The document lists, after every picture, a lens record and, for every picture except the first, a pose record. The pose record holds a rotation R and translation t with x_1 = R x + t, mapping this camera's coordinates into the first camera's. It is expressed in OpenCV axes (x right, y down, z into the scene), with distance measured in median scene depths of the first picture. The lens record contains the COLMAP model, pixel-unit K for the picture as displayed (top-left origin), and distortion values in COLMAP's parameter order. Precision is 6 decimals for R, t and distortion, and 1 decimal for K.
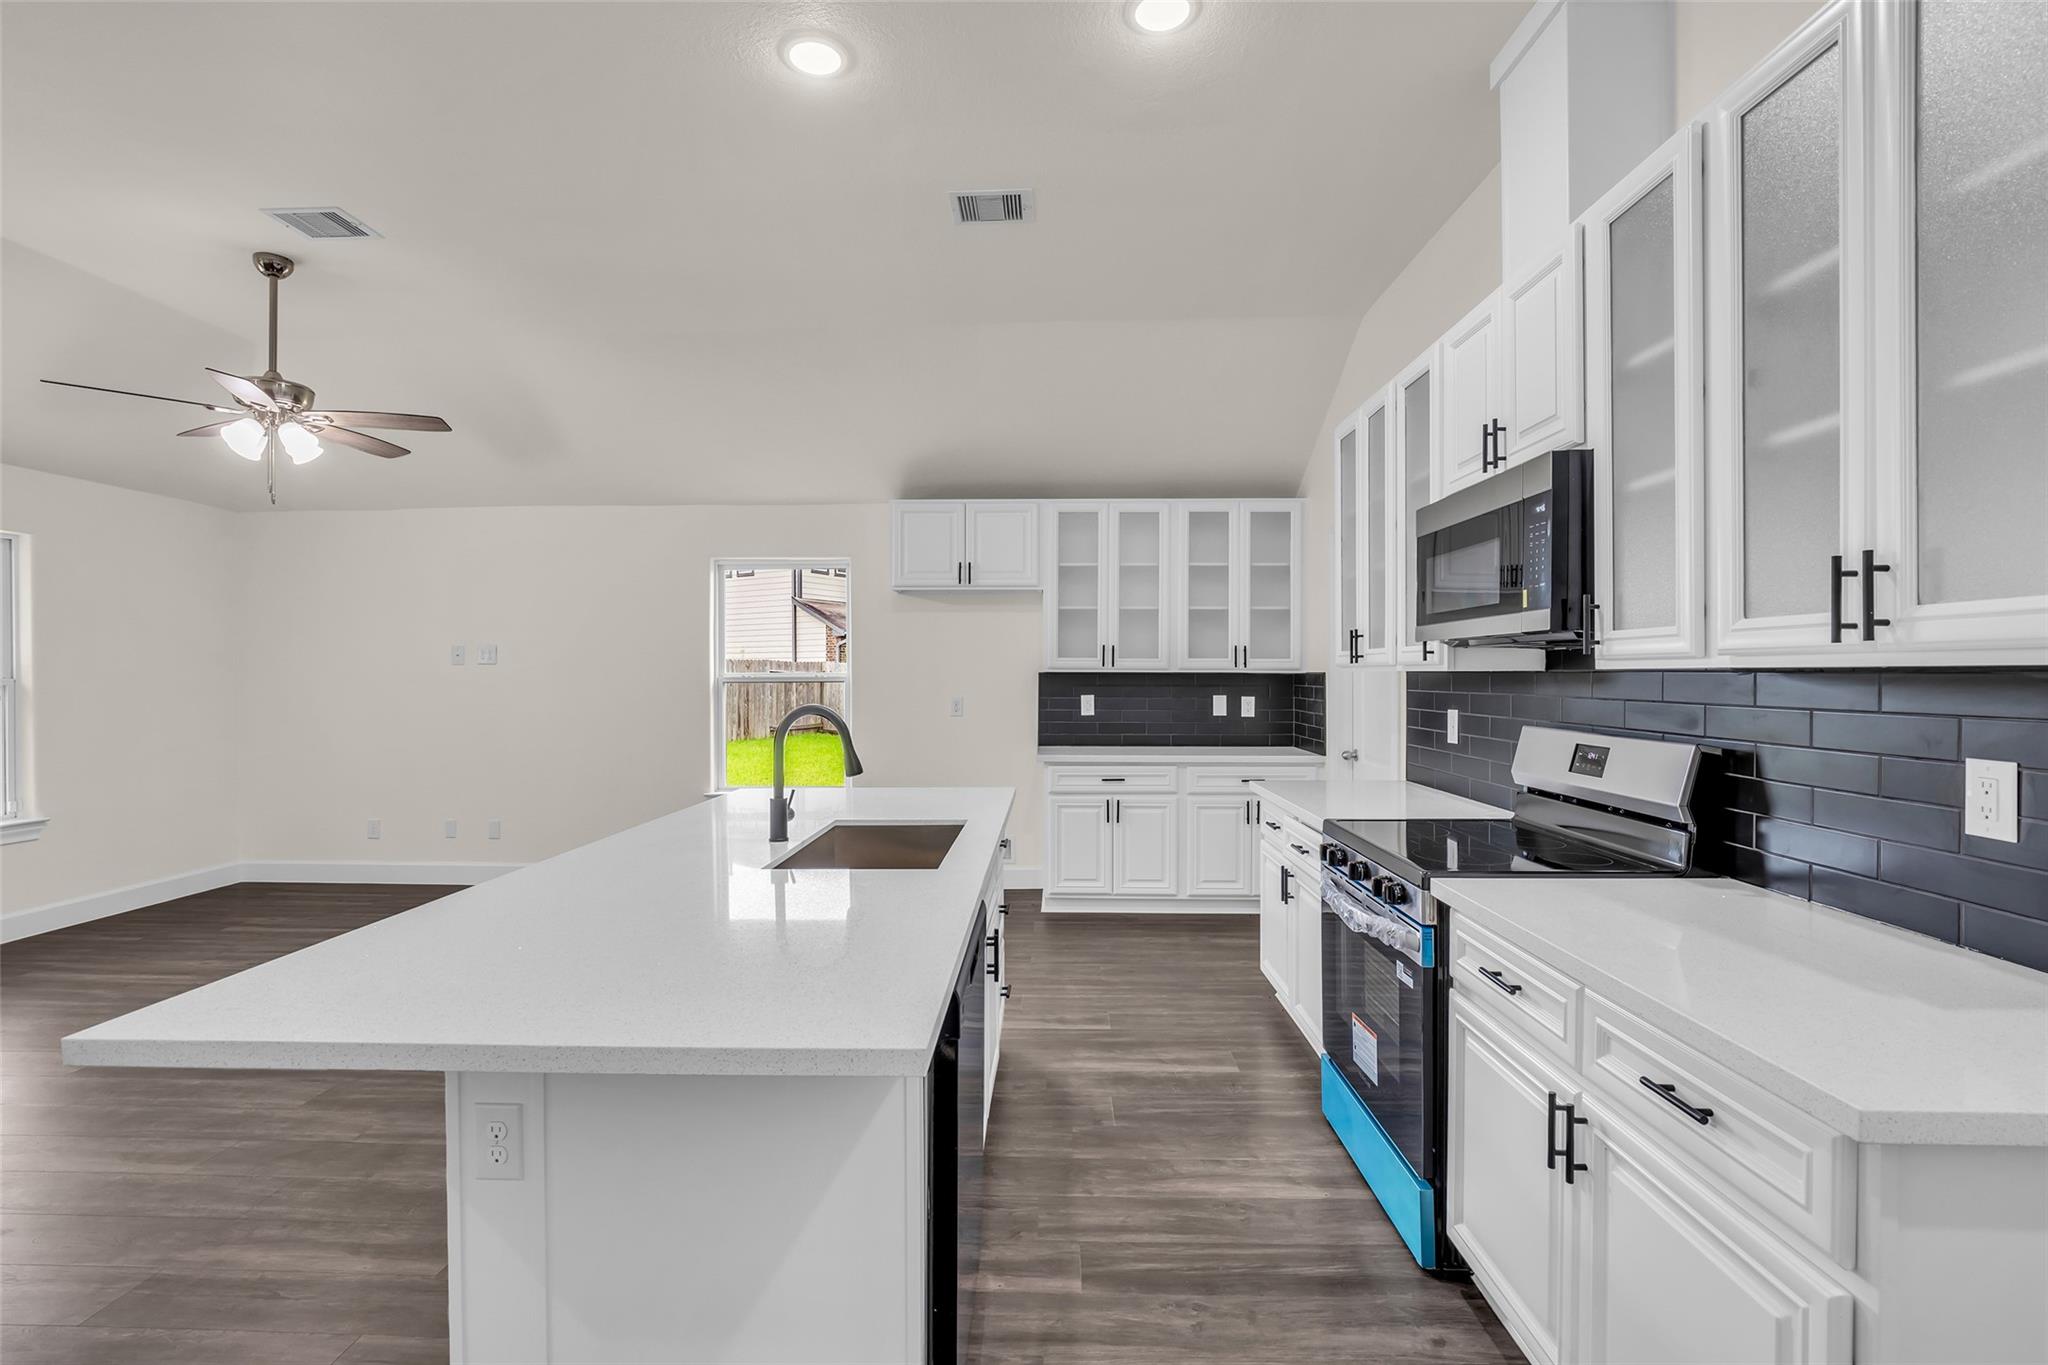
lens RADIAL K [[941.1, 0, 1013.1], [0, 941.1, 675.9], [0, 0, 1]] dist [-0.009437, 0.000353]
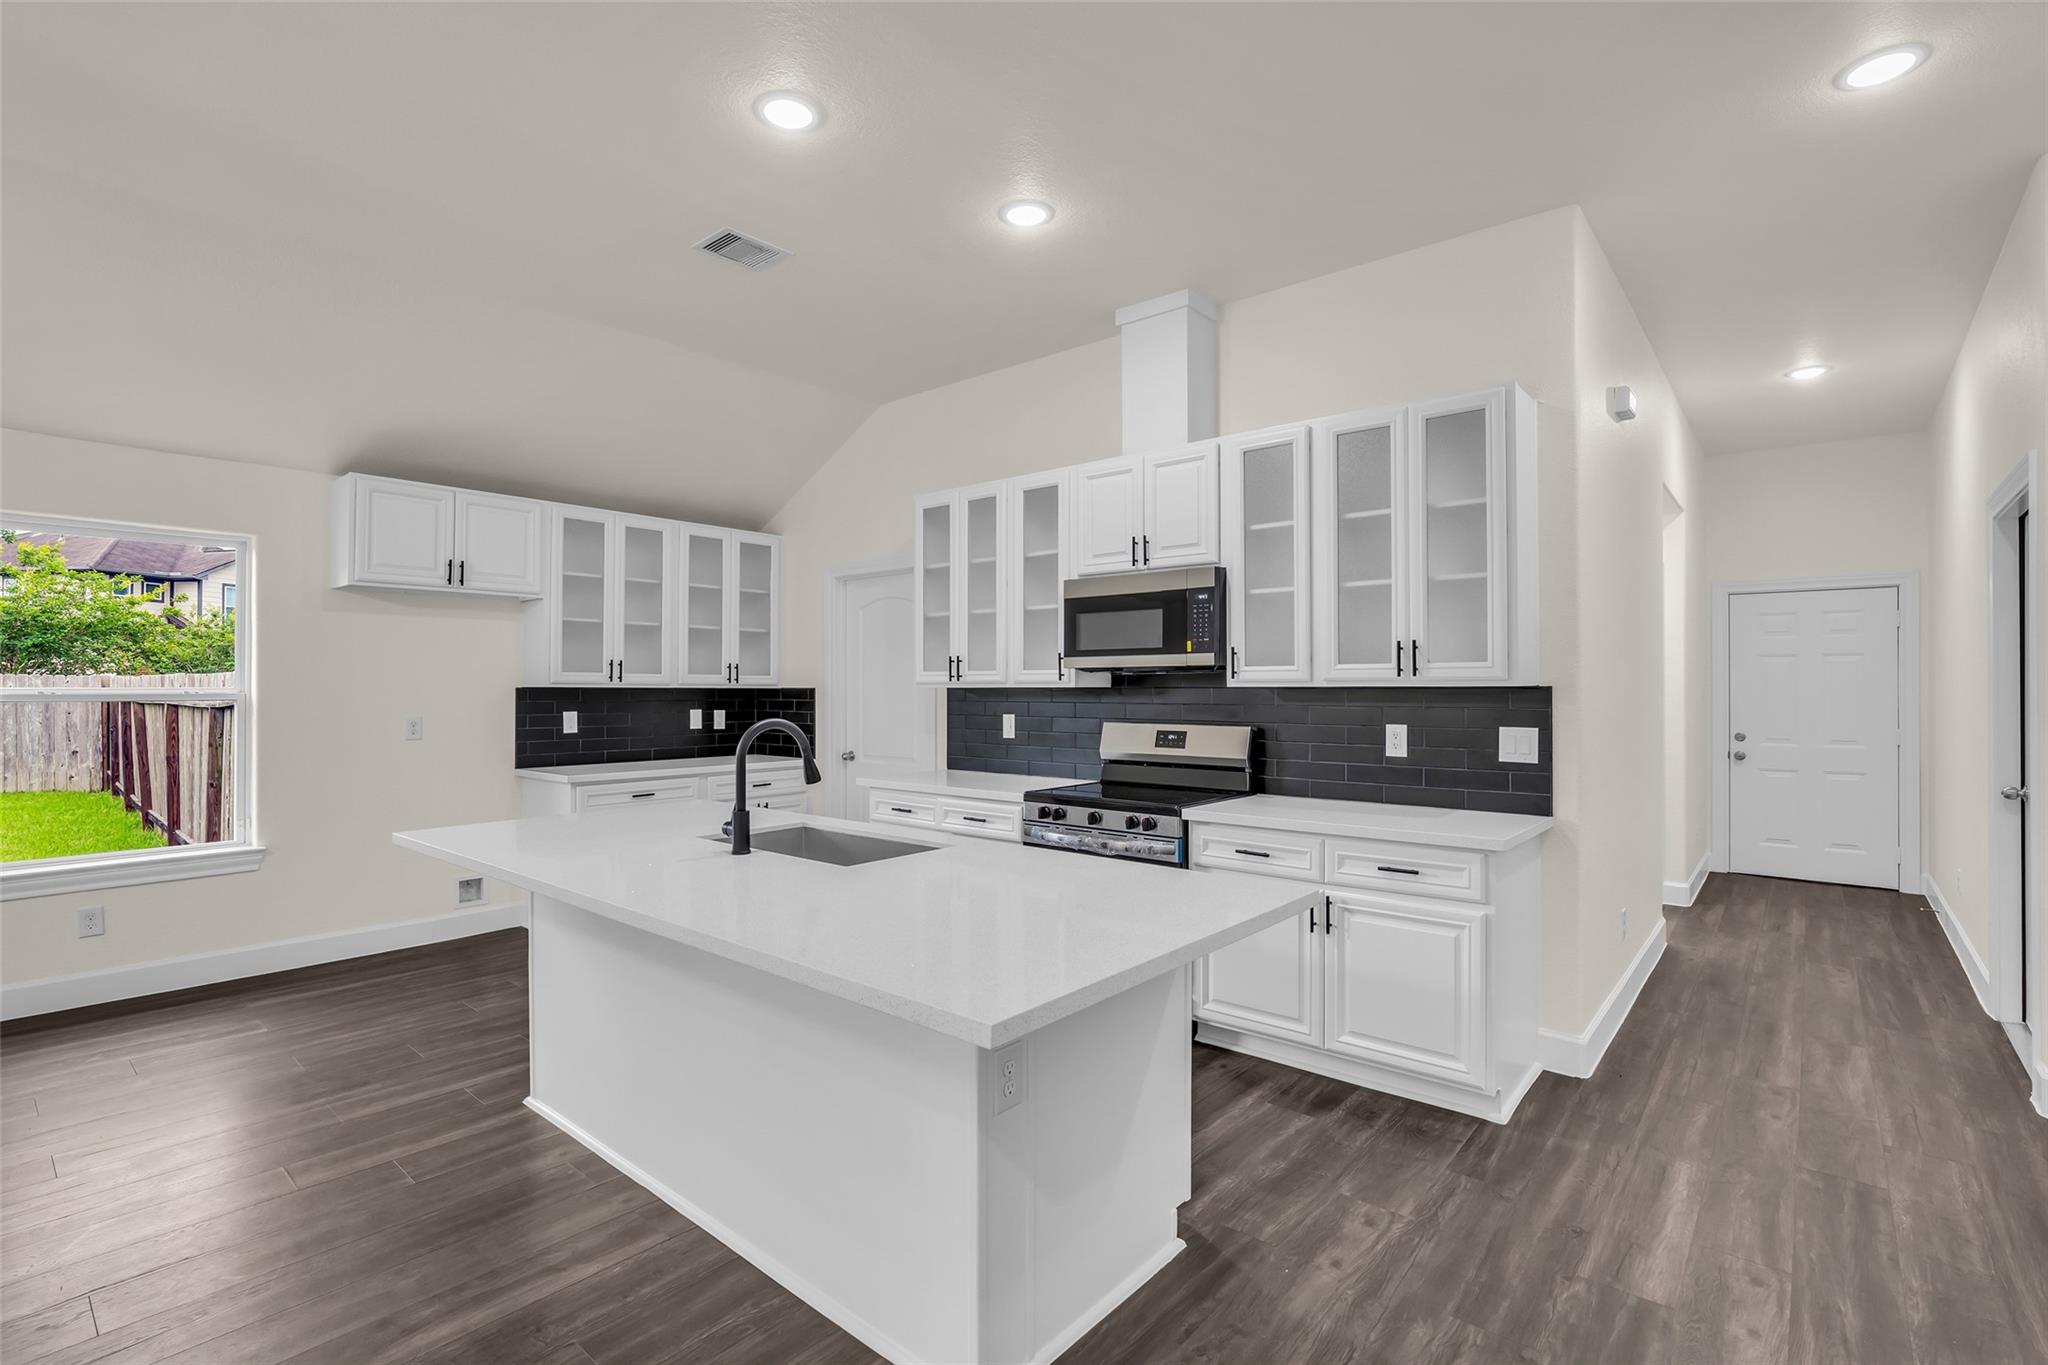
lens RADIAL K [[941.1, 0, 1006.6], [0, 941.1, 683.1], [0, 0, 1]] dist [-0.009437, 0.000353]
pose [[0.625733, 0.005794, 0.780015, -0.620541], [0.001231, 0.999964, -0.008416, 0.000248], [-0.780036, 0.006227, 0.625704, 0.102431]]
